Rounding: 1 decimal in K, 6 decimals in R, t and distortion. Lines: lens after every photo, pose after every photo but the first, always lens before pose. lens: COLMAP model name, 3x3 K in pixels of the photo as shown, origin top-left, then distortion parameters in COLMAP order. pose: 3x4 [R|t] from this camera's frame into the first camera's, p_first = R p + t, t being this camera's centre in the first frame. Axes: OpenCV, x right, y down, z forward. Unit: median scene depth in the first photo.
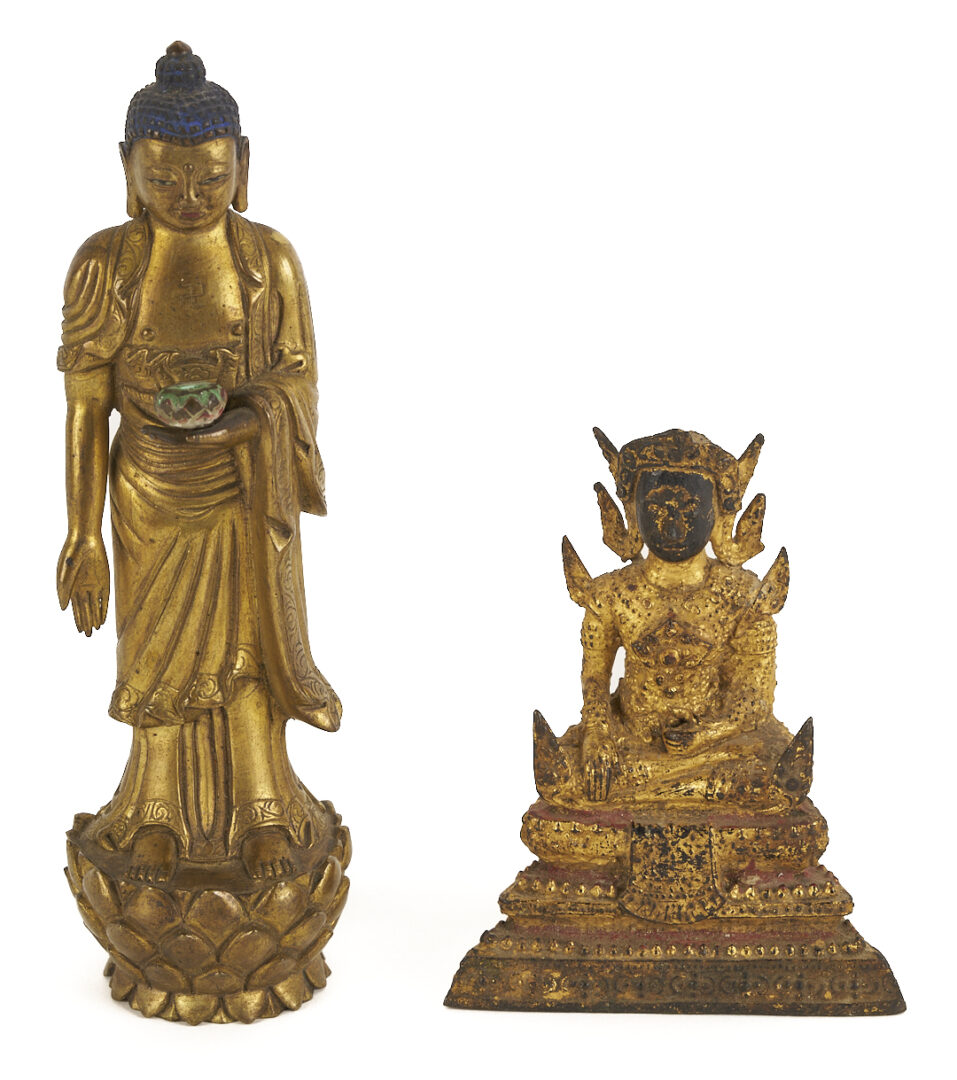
lens RADIAL K [[6489.1, 0, 487.2], [0, 6489.1, 541.7], [0, 0, 1]] dist [-0.126099, 0.000000]
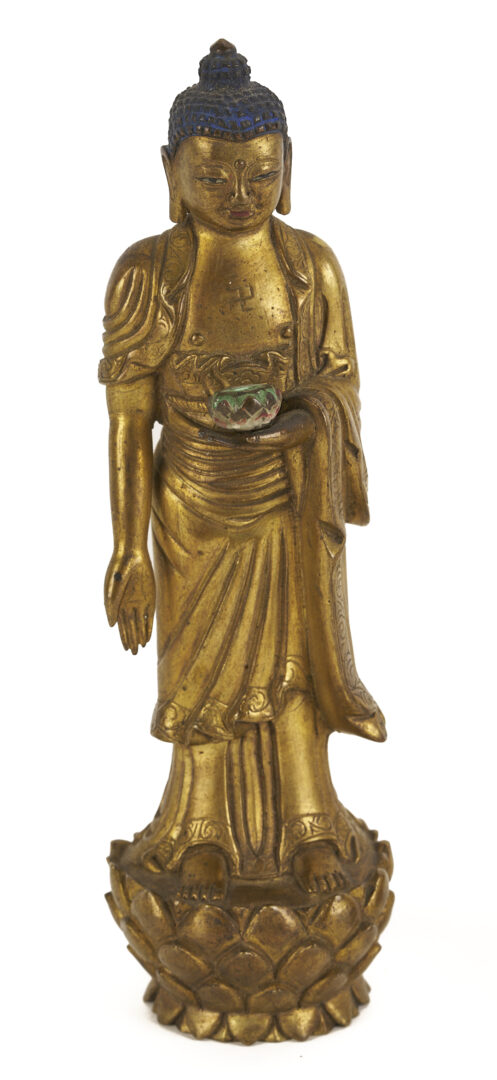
lens RADIAL K [[4458.1, 0, 247.8], [0, 4458.1, 541.0], [0, 0, 1]] dist [-0.171255, 0.000000]
pose [[0.997203, -0.033187, 0.066975, -0.090342], [0.036993, 0.997722, -0.056412, 0.036860], [-0.064950, 0.058732, 0.996159, 0.324644]]
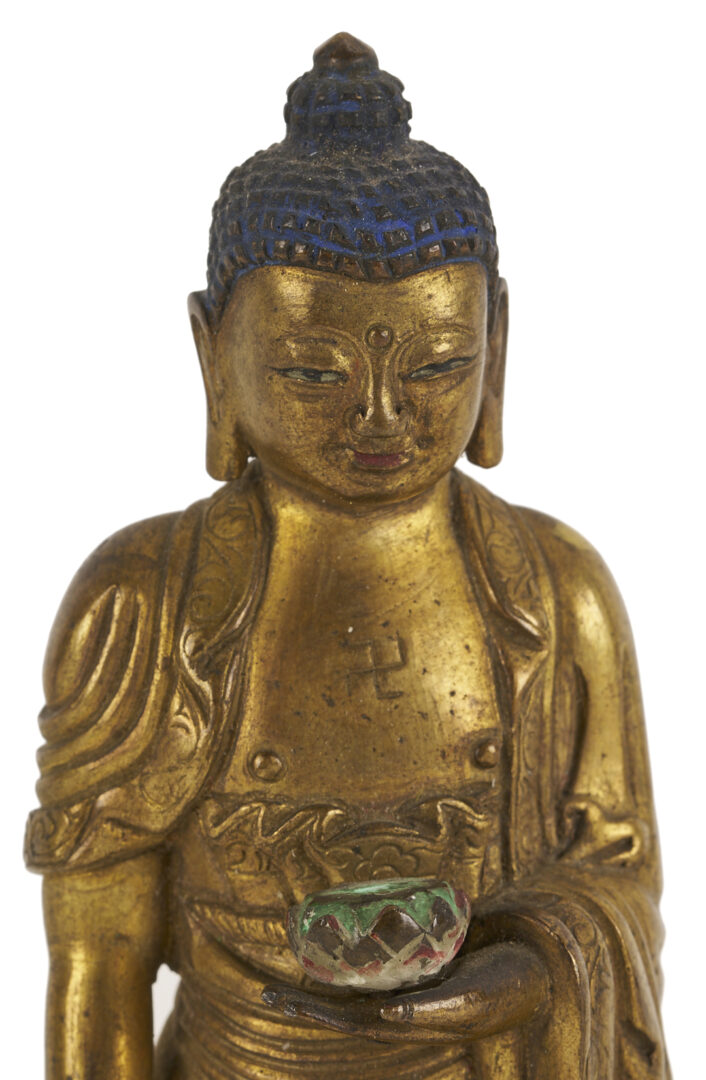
lens RADIAL K [[8083.8, 0, 353.8], [0, 8083.8, 538.9], [0, 0, 1]] dist [-0.088512, 0.000000]
pose [[0.998225, -0.005265, 0.059322, -0.076016], [0.013728, 0.989604, -0.143163, 0.025880], [-0.057951, 0.143724, 0.987920, 0.498555]]
